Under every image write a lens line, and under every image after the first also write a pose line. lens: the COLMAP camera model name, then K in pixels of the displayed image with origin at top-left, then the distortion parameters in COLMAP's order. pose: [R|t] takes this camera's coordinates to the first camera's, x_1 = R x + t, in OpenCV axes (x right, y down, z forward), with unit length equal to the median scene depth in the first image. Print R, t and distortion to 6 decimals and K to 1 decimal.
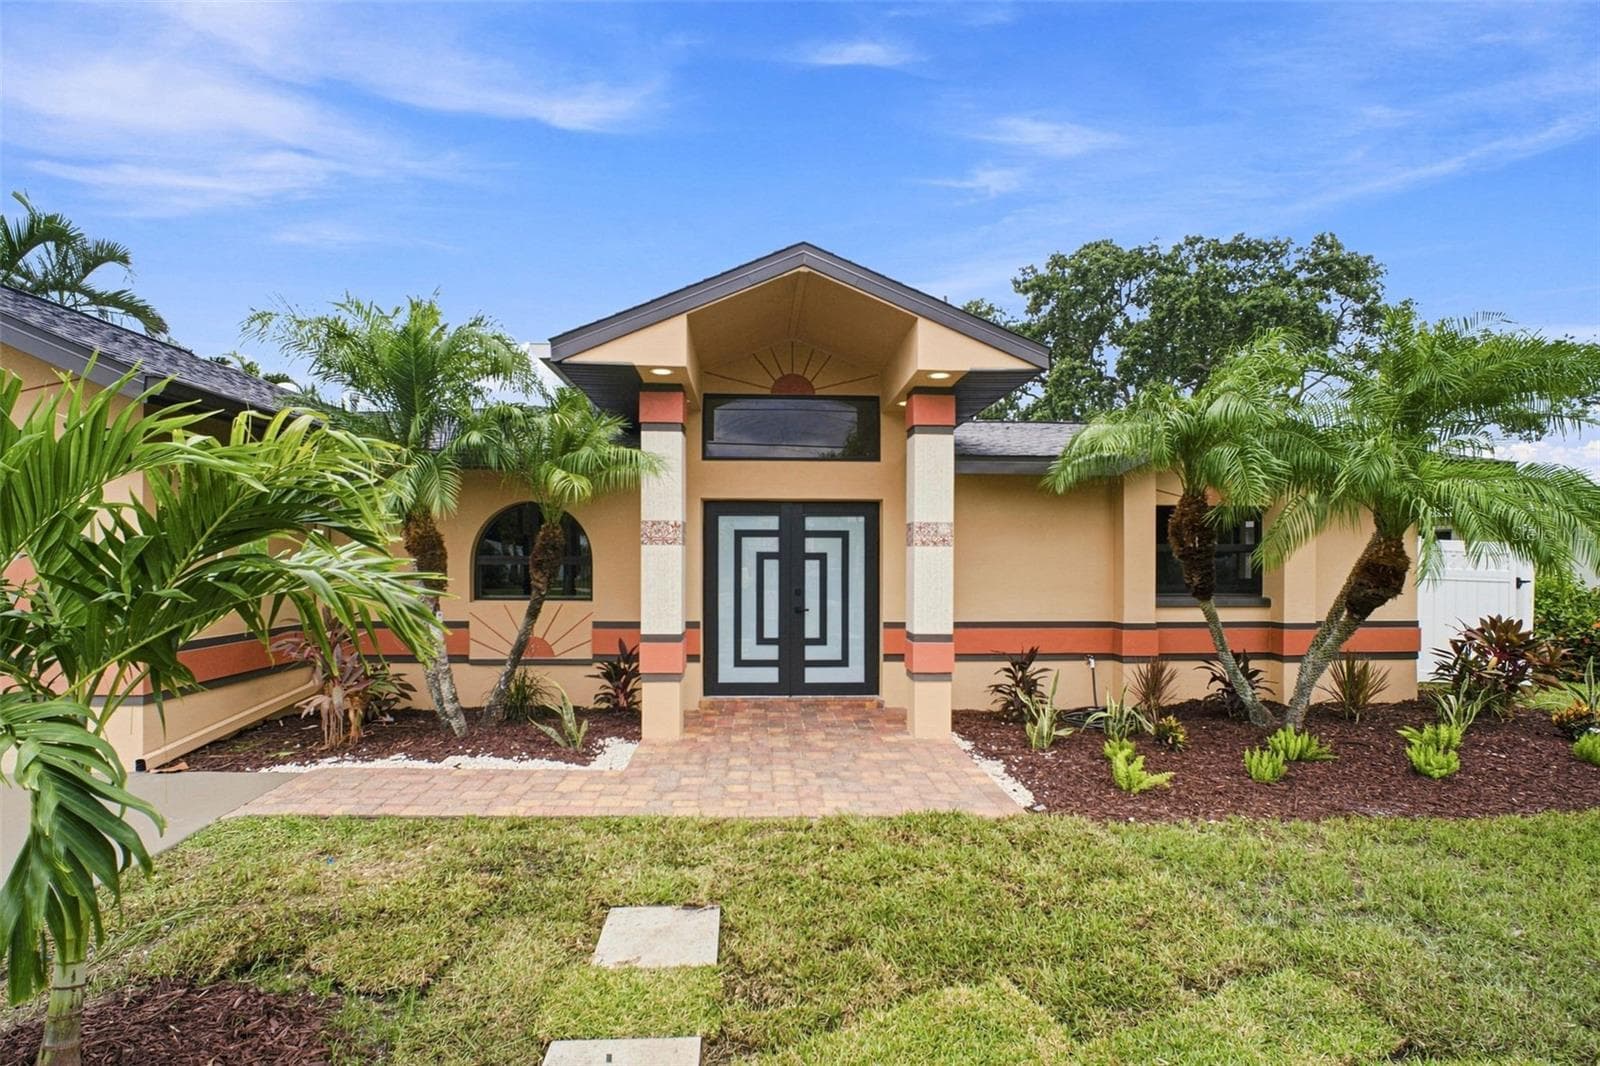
lens RADIAL K [[744.2, 0, 795.7], [0, 744.2, 545.9], [0, 0, 1]] dist [-0.003762, -0.001187]
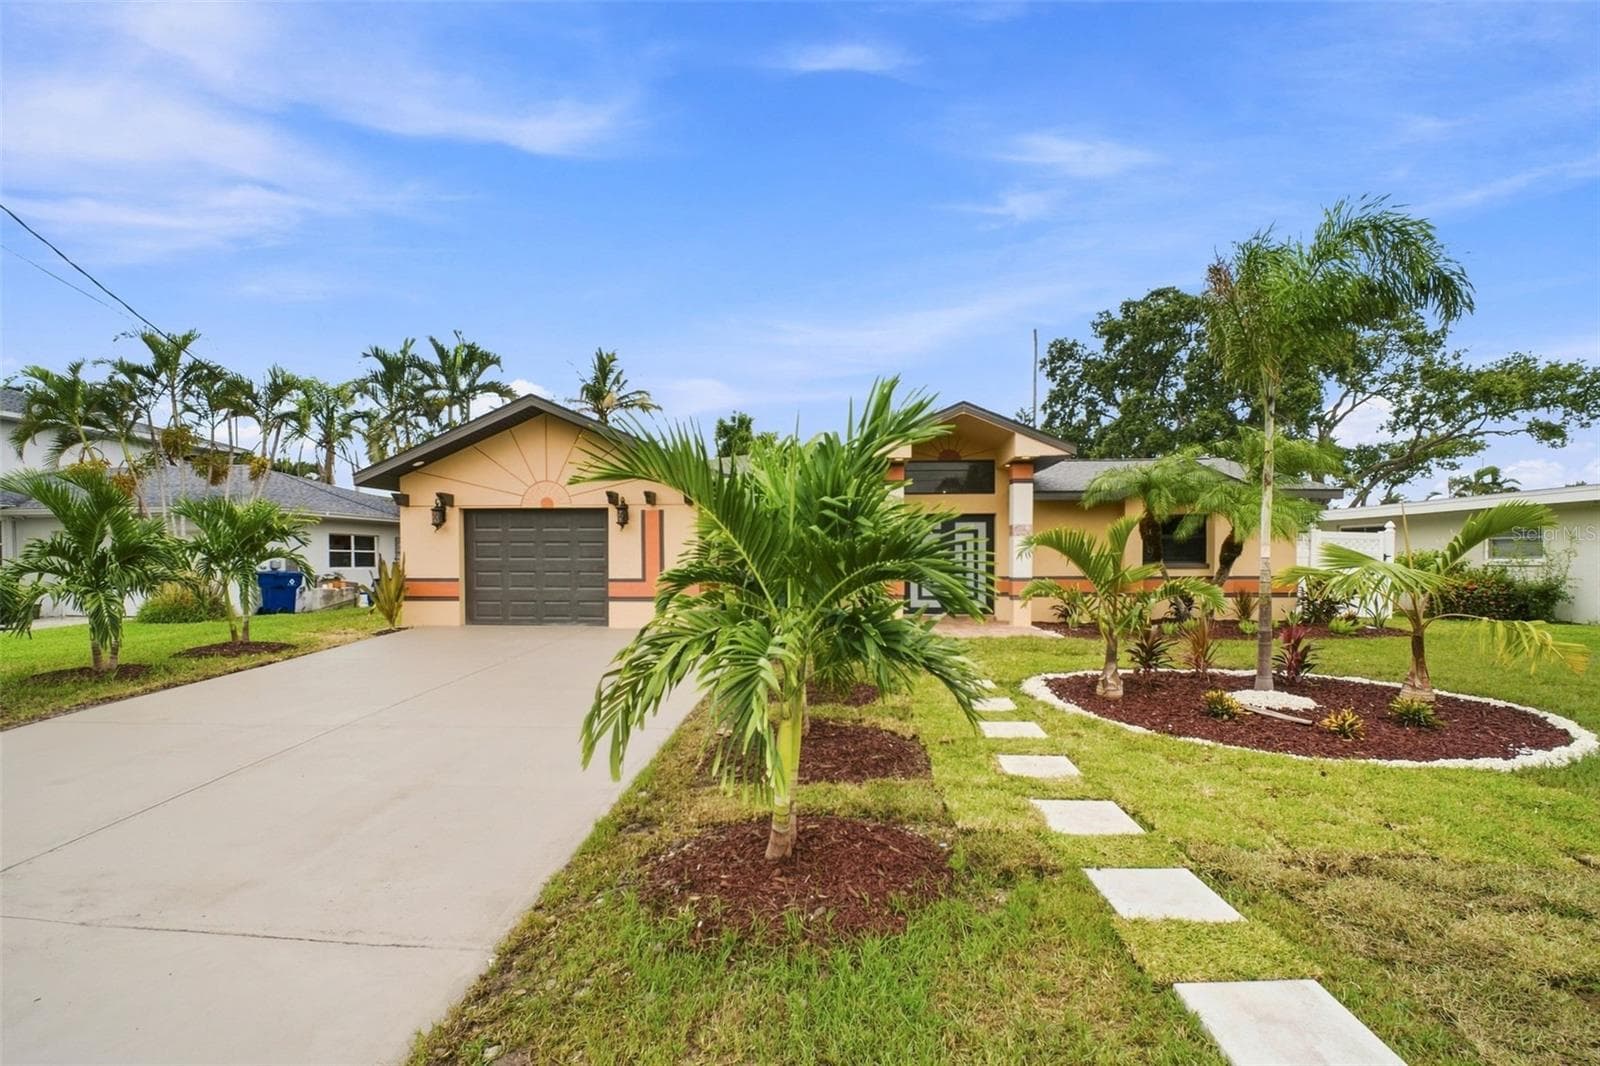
lens RADIAL K [[755.9, 0, 794.3], [0, 755.9, 567.0], [0, 0, 1]] dist [-0.003585, -0.001412]
pose [[0.993679, -0.003522, -0.112202, -0.185668], [0.006242, 0.999695, 0.023902, 0.027059], [0.112083, -0.024451, 0.993398, -1.022936]]
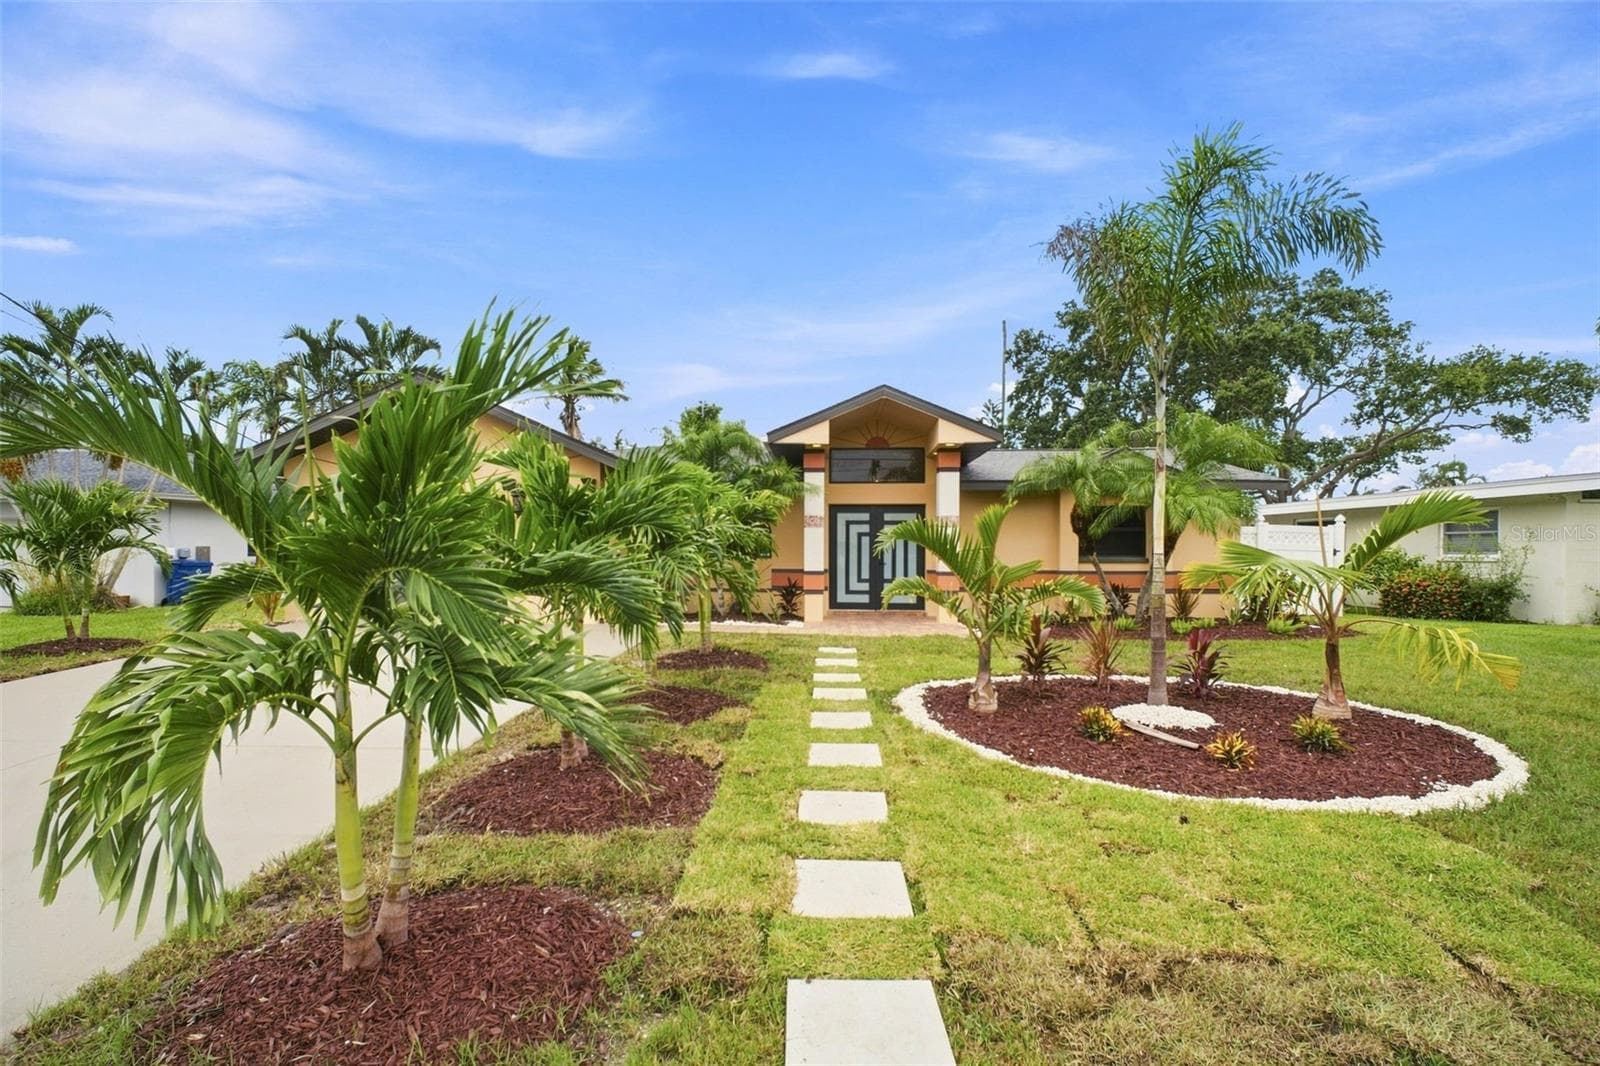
lens RADIAL K [[744.2, 0, 795.7], [0, 744.2, 545.9], [0, 0, 1]] dist [-0.003762, -0.001187]
pose [[0.994717, 0.000197, -0.102652, -0.015685], [0.000670, 0.999964, 0.008414, 0.026527], [0.102650, -0.008438, 0.994682, -0.868698]]
